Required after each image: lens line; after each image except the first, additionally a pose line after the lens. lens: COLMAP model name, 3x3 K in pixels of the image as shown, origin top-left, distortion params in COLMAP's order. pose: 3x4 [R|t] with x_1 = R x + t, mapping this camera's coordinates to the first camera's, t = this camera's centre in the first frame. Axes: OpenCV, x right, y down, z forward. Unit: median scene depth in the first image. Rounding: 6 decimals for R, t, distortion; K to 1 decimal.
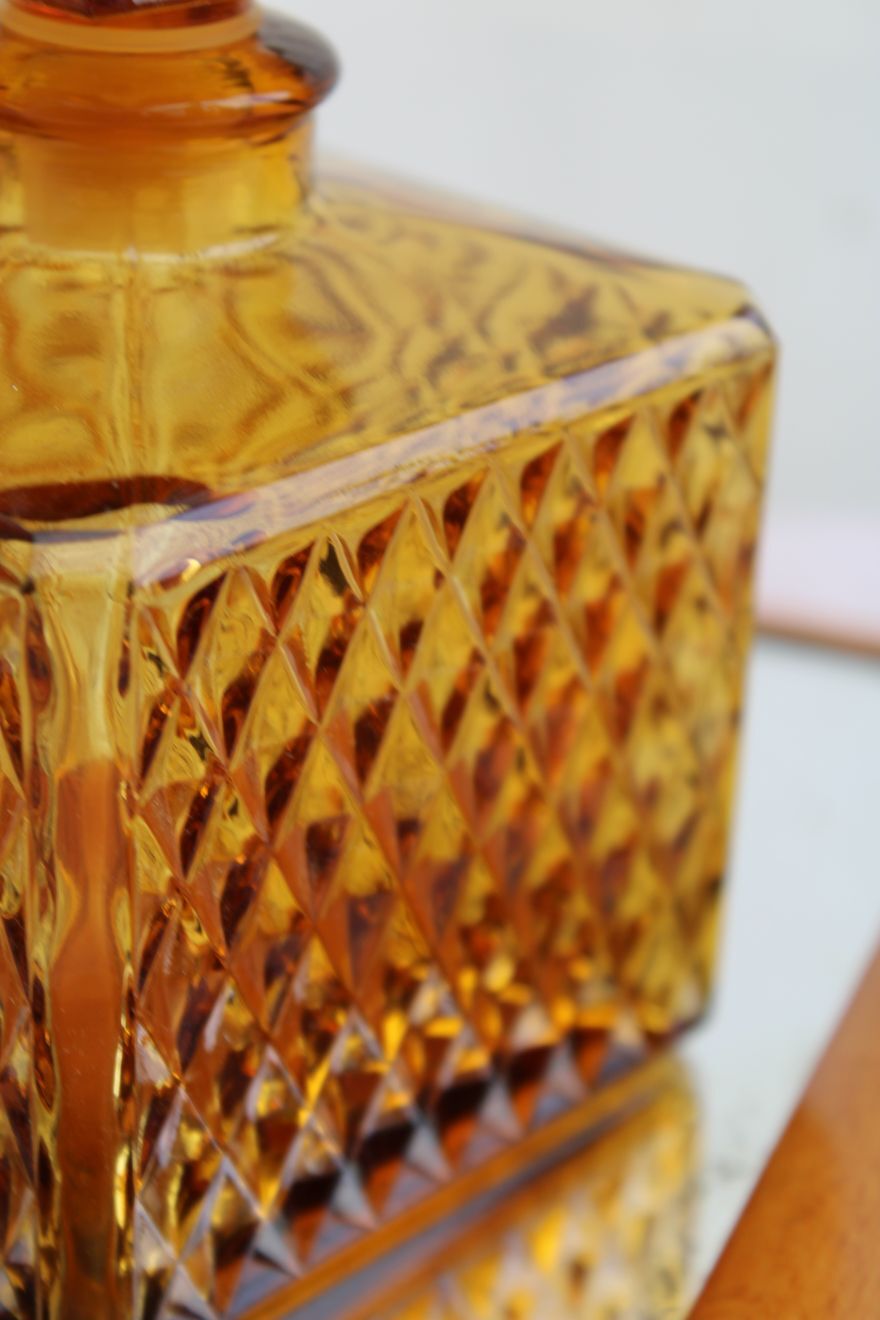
lens RADIAL K [[2861.1, 0, 485.7], [0, 2861.1, 659.1], [0, 0, 1]] dist [0.155400, 0.000000]
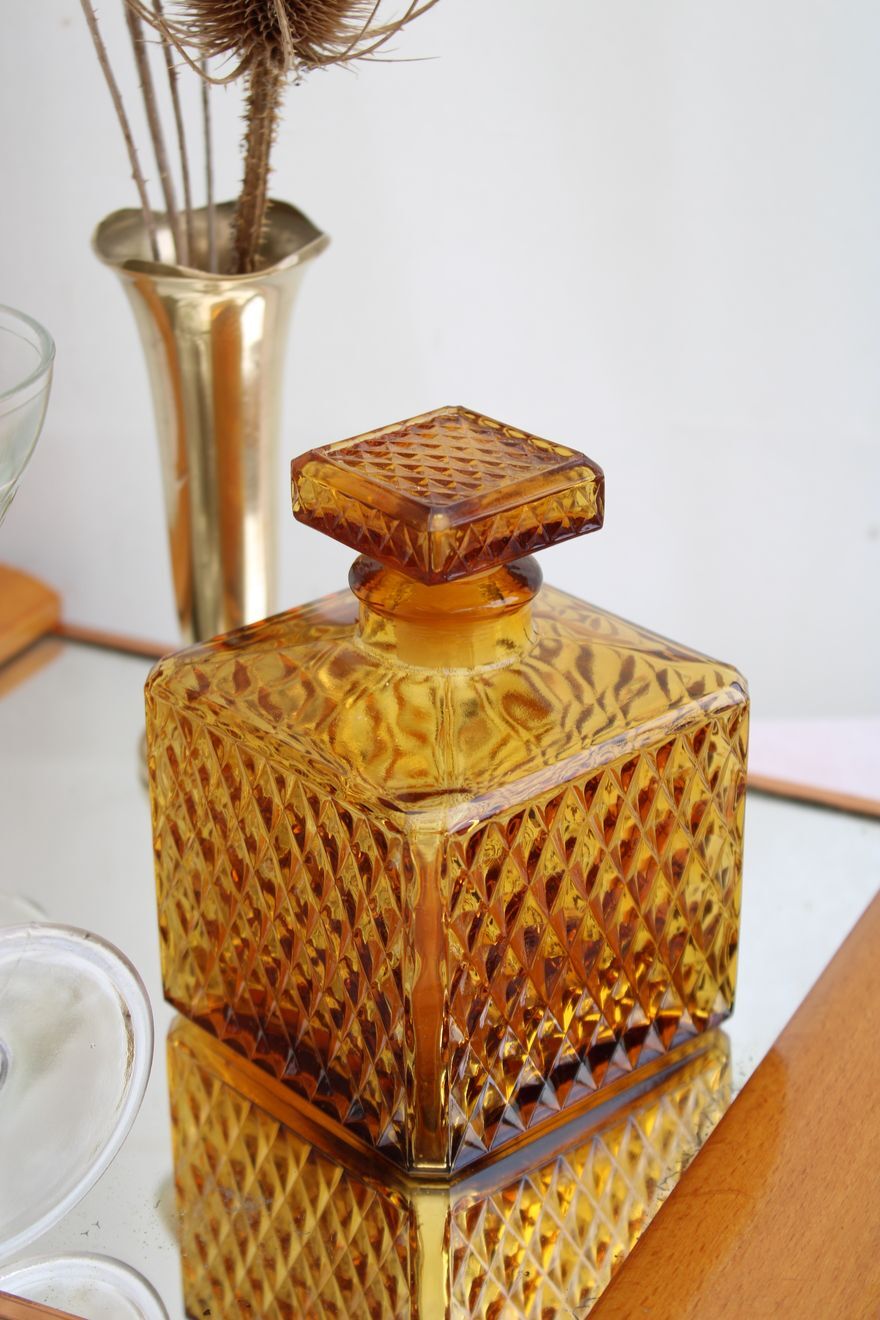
lens RADIAL K [[2654.7, 0, 435.7], [0, 2654.7, 659.3], [0, 0, 1]] dist [-0.013485, 0.000000]
pose [[0.992800, -0.001449, -0.119779, 0.114299], [0.002580, 0.999954, 0.009281, -0.167180], [0.119760, -0.009523, 0.992757, -1.034824]]
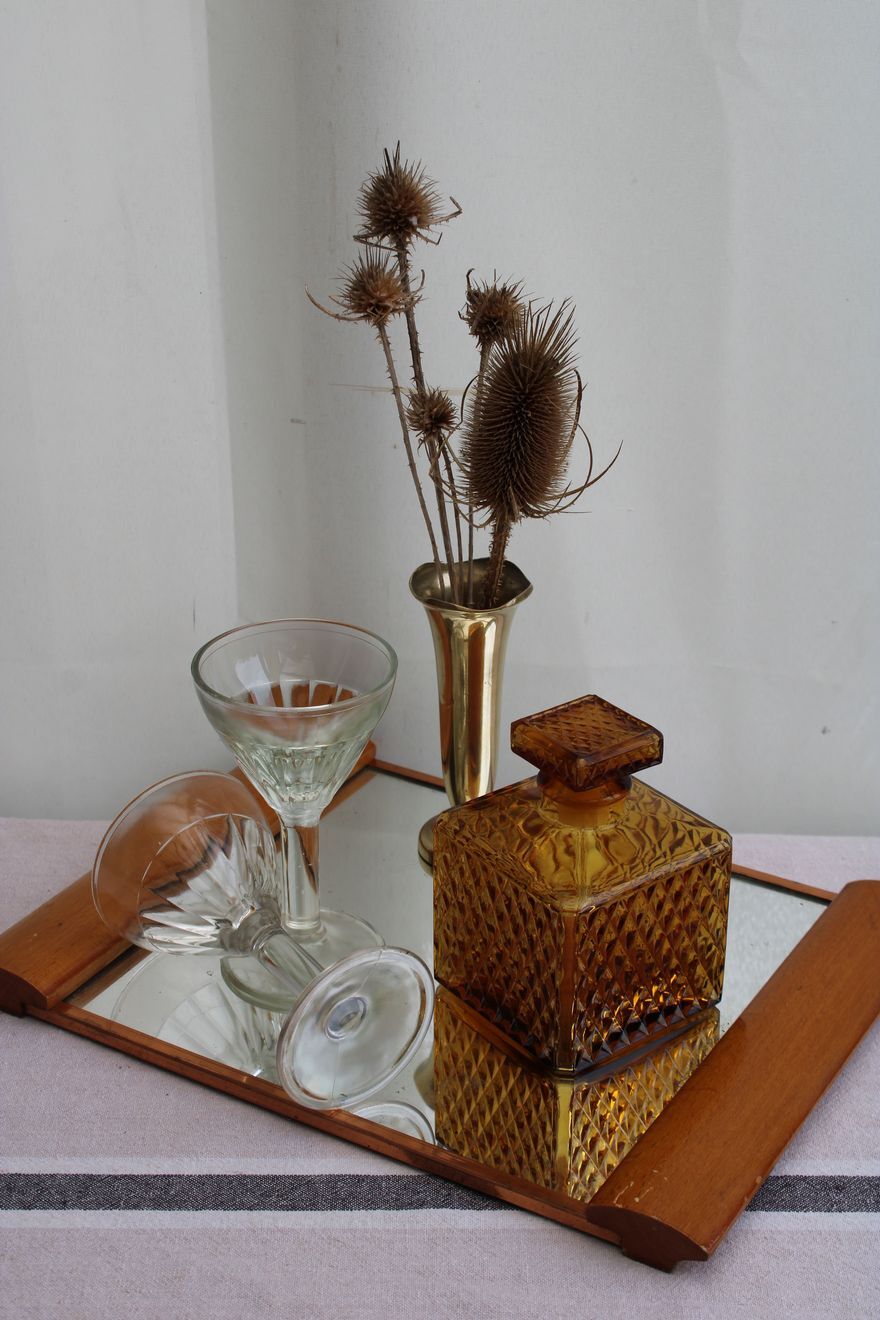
lens RADIAL K [[2040.8, 0, 426.9], [0, 2040.8, 658.7], [0, 0, 1]] dist [-0.087640, 0.000000]
pose [[0.979862, 0.037110, -0.196196, 0.257577], [-0.036414, 0.999311, 0.007152, -0.422381], [0.196326, 0.000136, 0.980539, -2.207798]]
